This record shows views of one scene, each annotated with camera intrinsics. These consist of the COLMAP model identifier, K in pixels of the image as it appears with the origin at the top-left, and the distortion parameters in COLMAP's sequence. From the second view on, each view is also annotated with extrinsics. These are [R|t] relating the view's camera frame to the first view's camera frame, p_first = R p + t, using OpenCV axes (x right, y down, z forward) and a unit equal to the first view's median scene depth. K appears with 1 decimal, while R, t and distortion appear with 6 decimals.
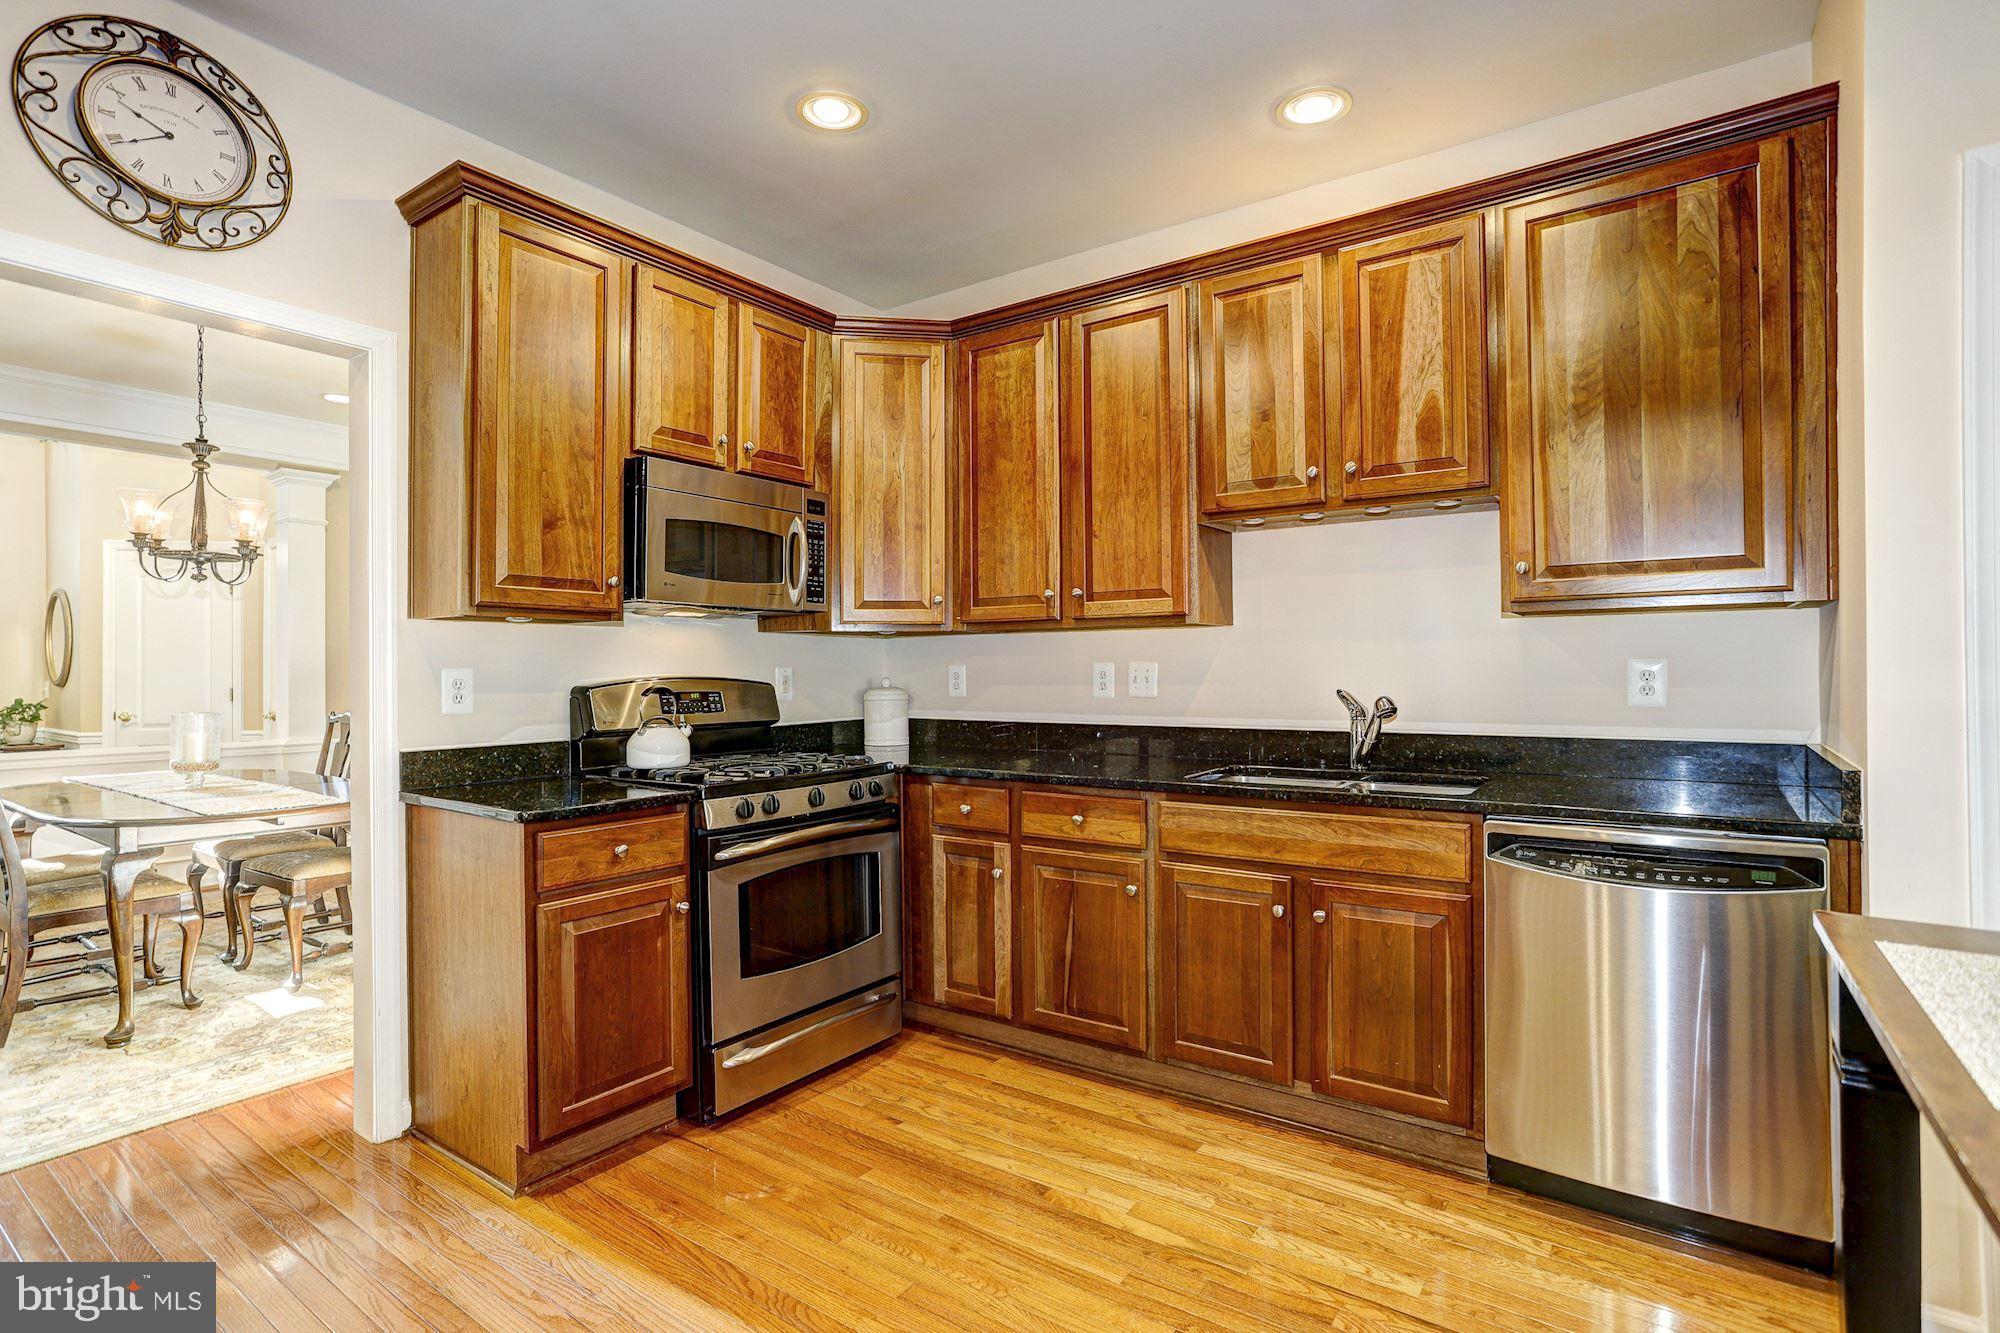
lens RADIAL K [[967.4, 0, 993.2], [0, 967.4, 659.0], [0, 0, 1]] dist [-0.042427, 0.016630]
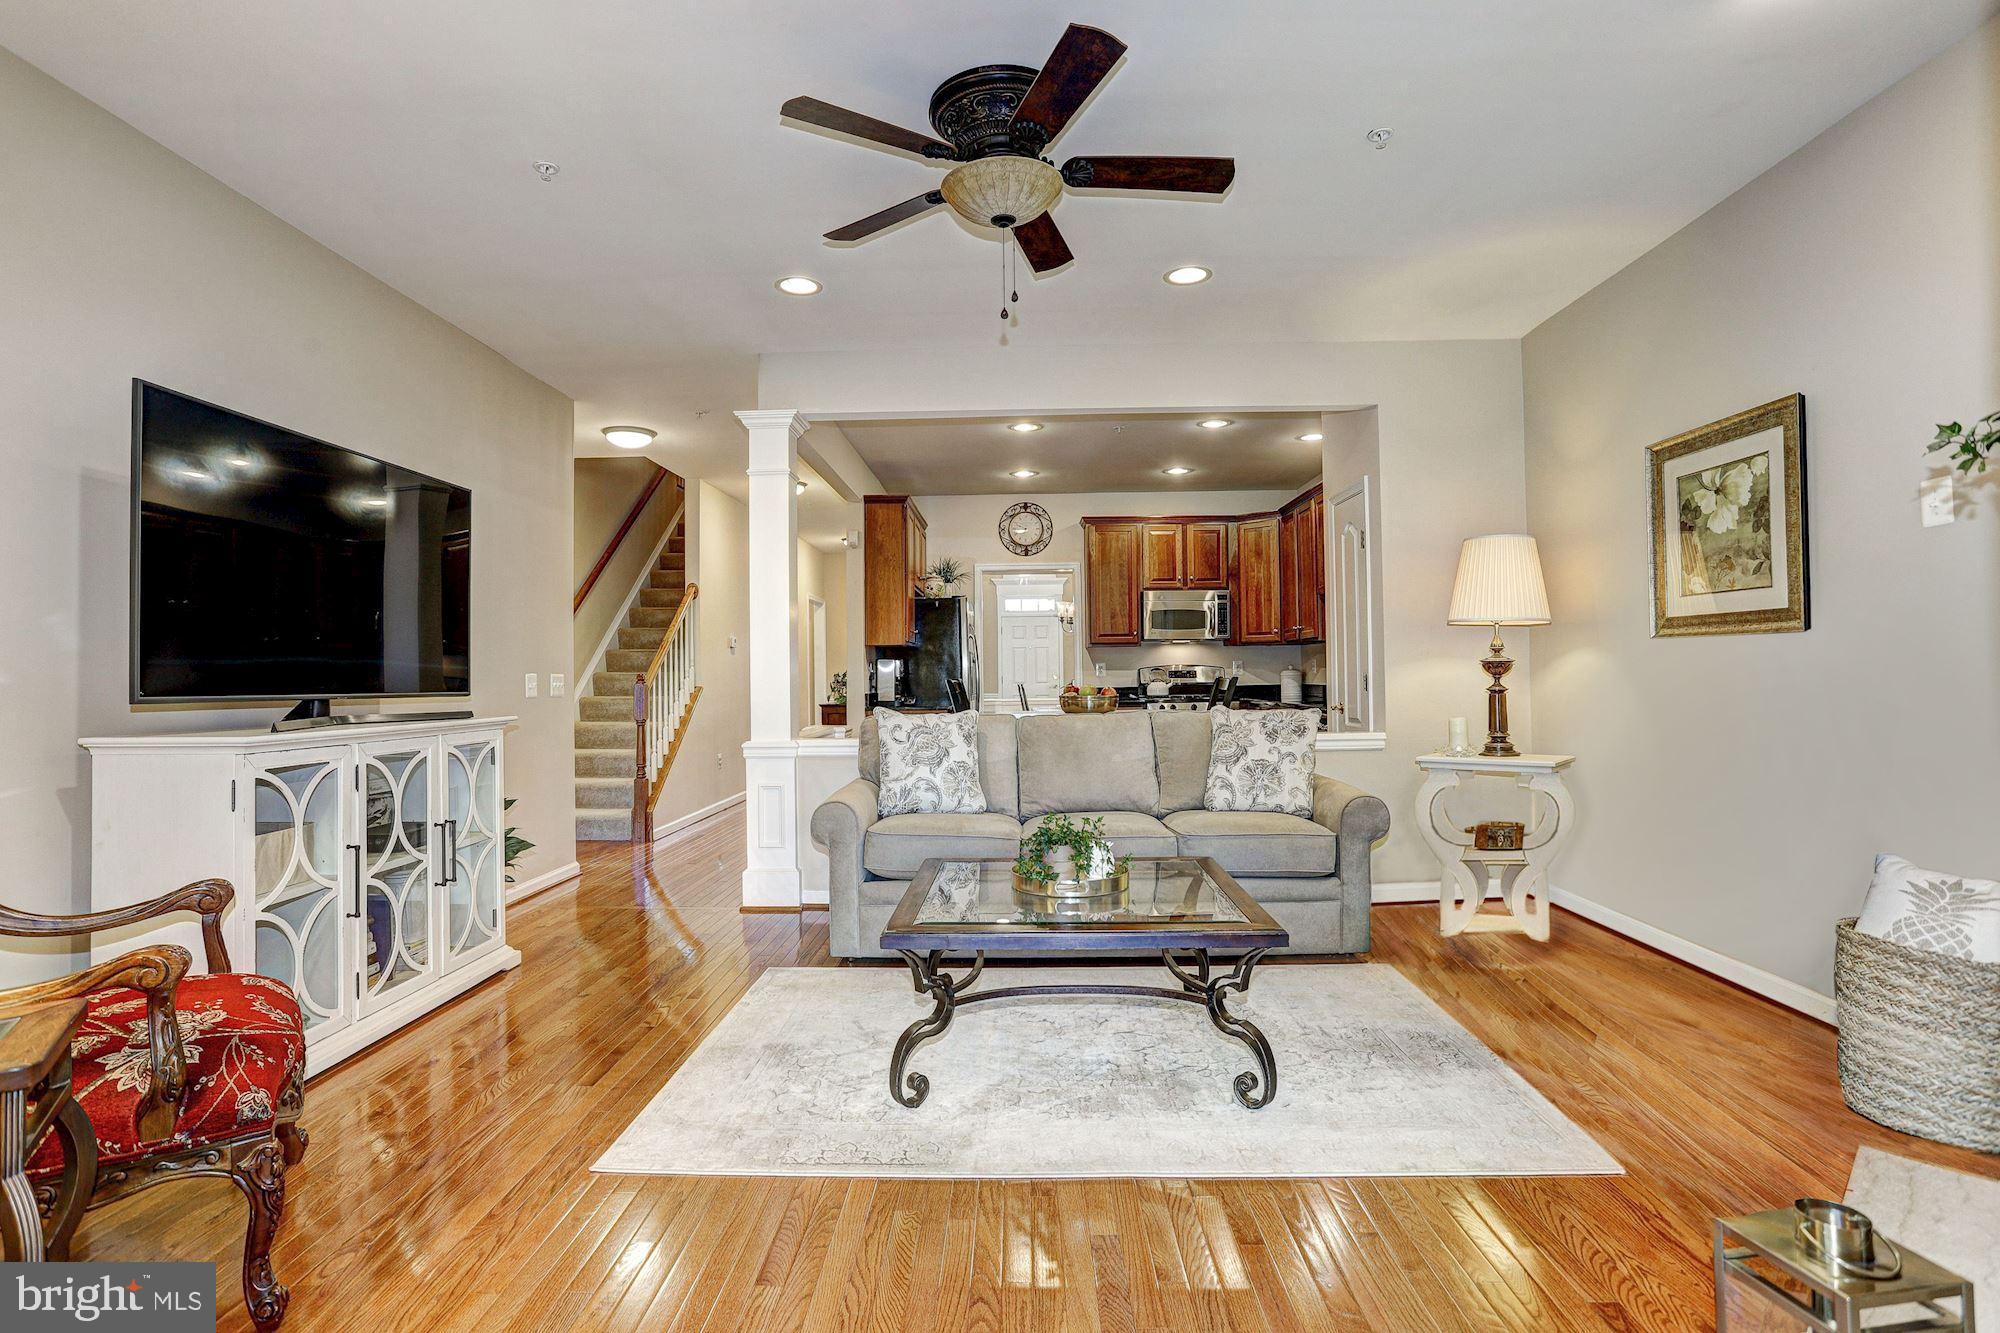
lens RADIAL K [[979.8, 0, 988.0], [0, 979.8, 657.5], [0, 0, 1]] dist [-0.037540, 0.016336]
pose [[0.552861, -0.014035, -0.833156, 1.994533], [0.012666, 0.999884, -0.008439, 0.017330], [0.833177, -0.005887, 0.552974, -1.146565]]
